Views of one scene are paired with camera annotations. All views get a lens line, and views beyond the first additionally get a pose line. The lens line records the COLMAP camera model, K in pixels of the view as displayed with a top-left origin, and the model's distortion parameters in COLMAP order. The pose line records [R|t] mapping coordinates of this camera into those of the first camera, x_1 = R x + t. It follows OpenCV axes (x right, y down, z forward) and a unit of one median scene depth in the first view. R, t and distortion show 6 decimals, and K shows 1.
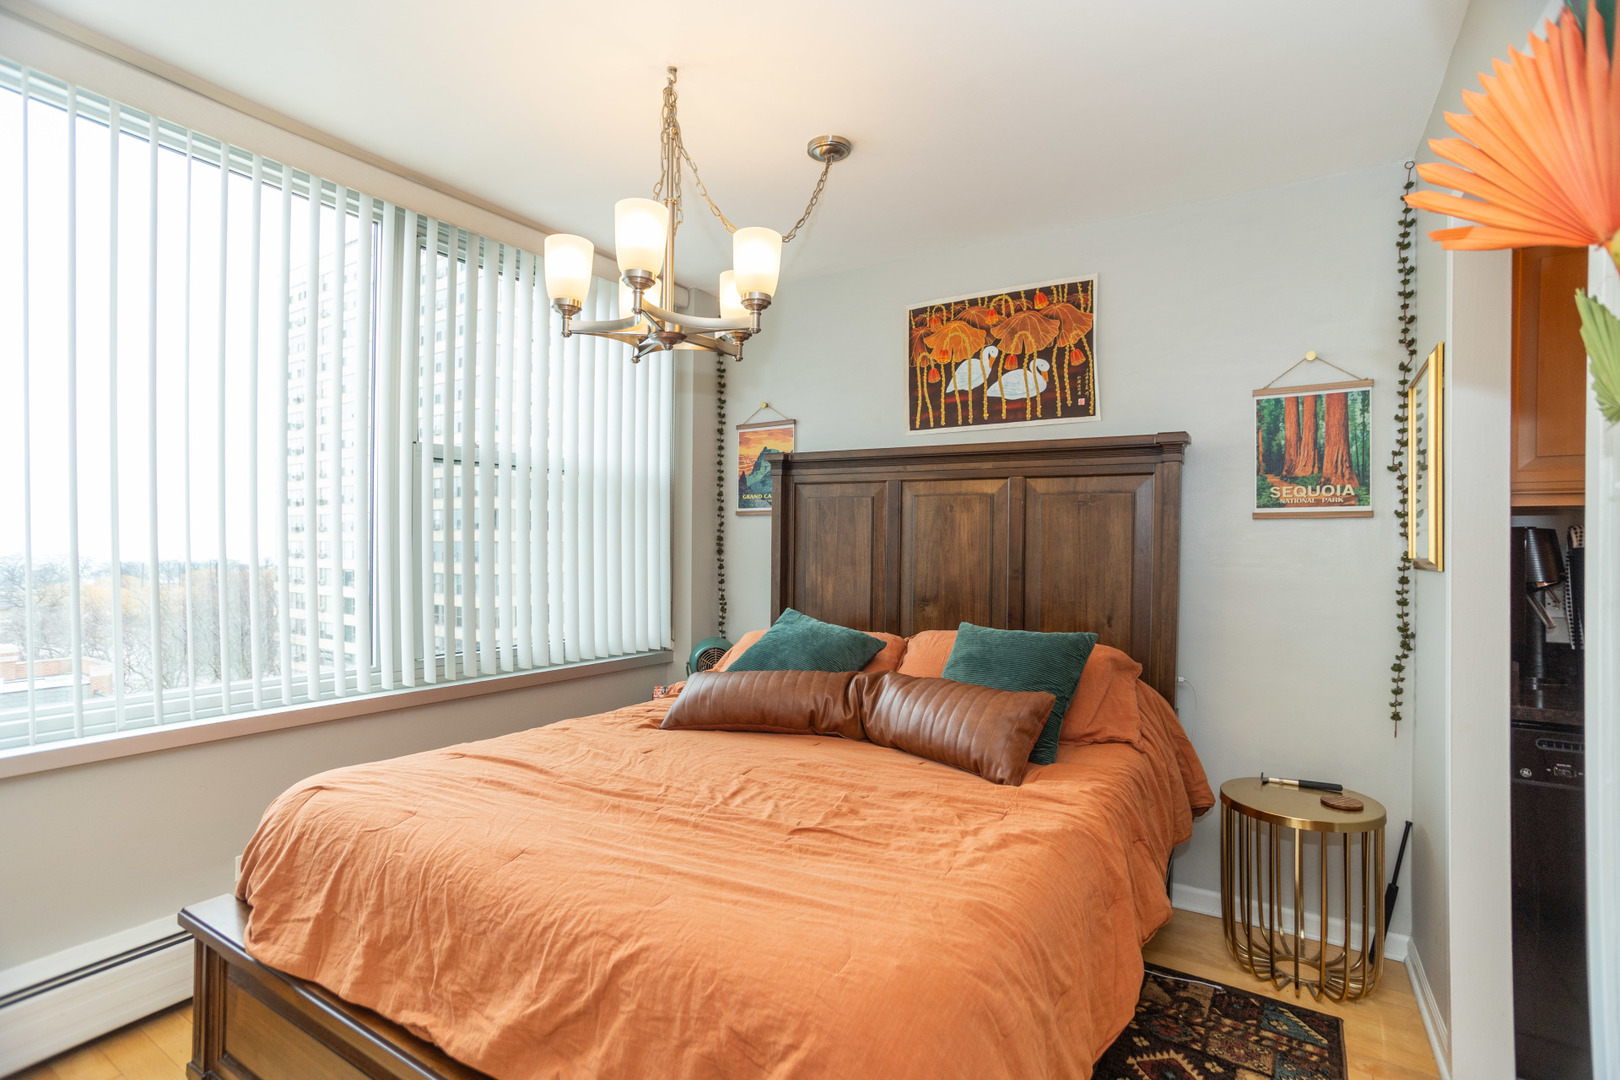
lens RADIAL K [[777.9, 0, 801.8], [0, 777.9, 545.7], [0, 0, 1]] dist [-0.078397, 0.053020]
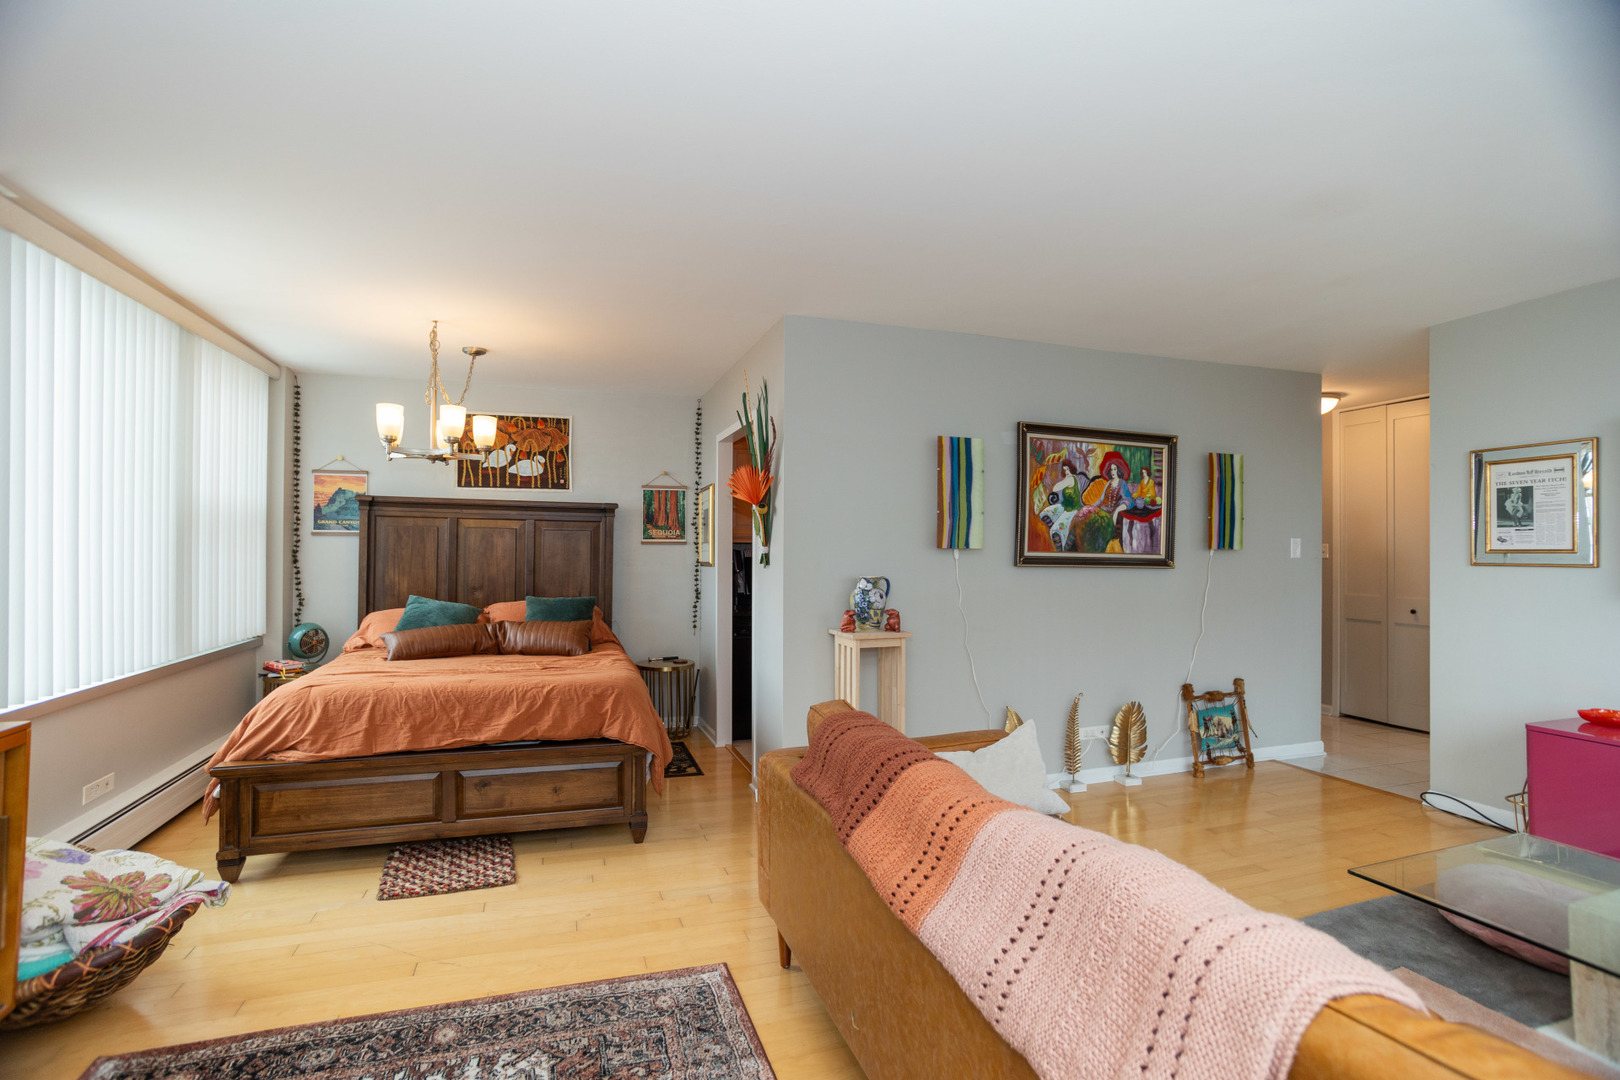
lens RADIAL K [[777.9, 0, 801.8], [0, 777.9, 545.7], [0, 0, 1]] dist [-0.078397, 0.053020]
pose [[0.632361, 0.002492, 0.774670, -0.731295], [-0.001722, 0.999997, -0.001812, -0.023827], [-0.774672, -0.000188, 0.632363, -0.665252]]
